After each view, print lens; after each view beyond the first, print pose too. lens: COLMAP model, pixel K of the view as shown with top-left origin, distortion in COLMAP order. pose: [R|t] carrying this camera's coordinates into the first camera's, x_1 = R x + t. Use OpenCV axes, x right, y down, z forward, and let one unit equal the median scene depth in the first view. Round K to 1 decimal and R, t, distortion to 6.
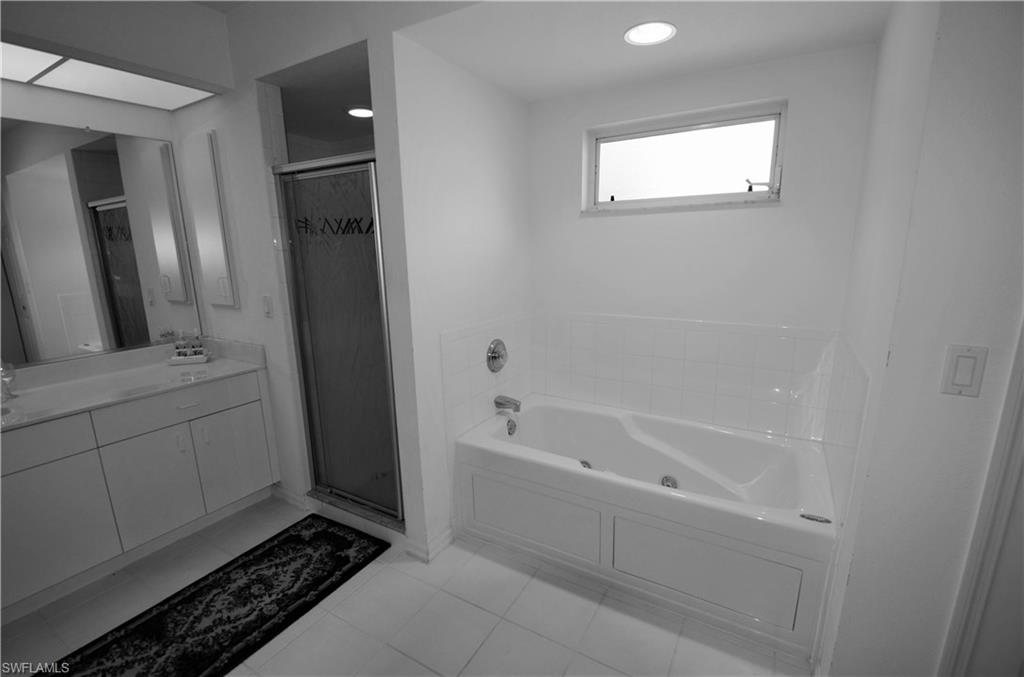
lens RADIAL K [[450.5, 0, 513.4], [0, 450.5, 346.2], [0, 0, 1]] dist [-0.010842, -0.008114]
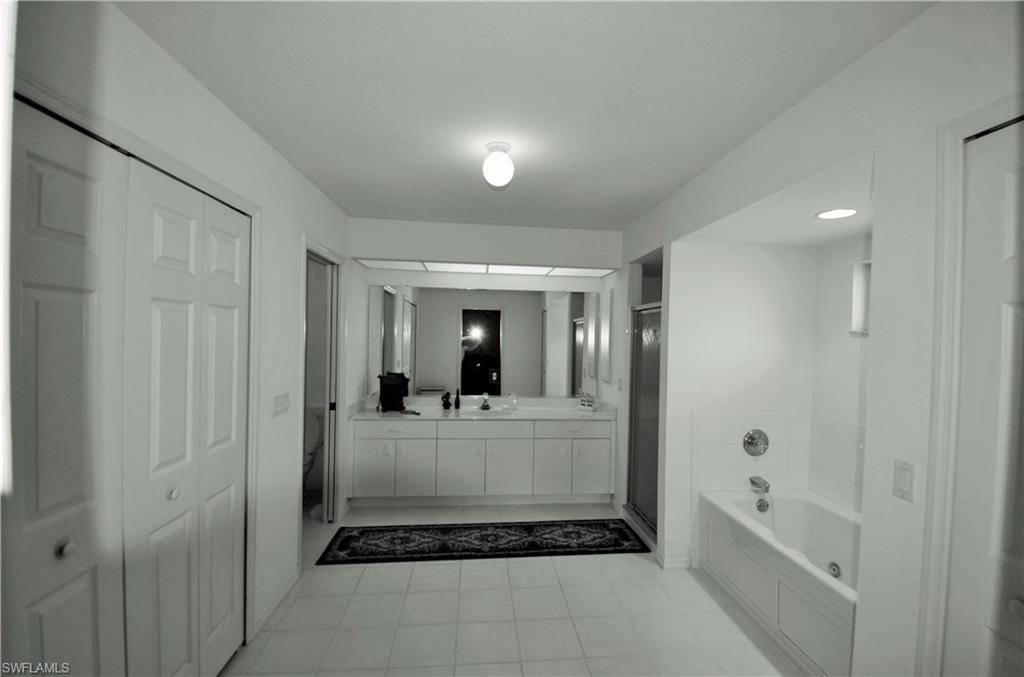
lens RADIAL K [[450.5, 0, 515.6], [0, 450.5, 340.2], [0, 0, 1]] dist [-0.010842, -0.008114]
pose [[0.566553, 0.030567, -0.823458, 0.670592], [-0.208026, 0.972249, -0.107035, 0.017268], [0.797335, 0.231941, 0.557190, -0.337179]]
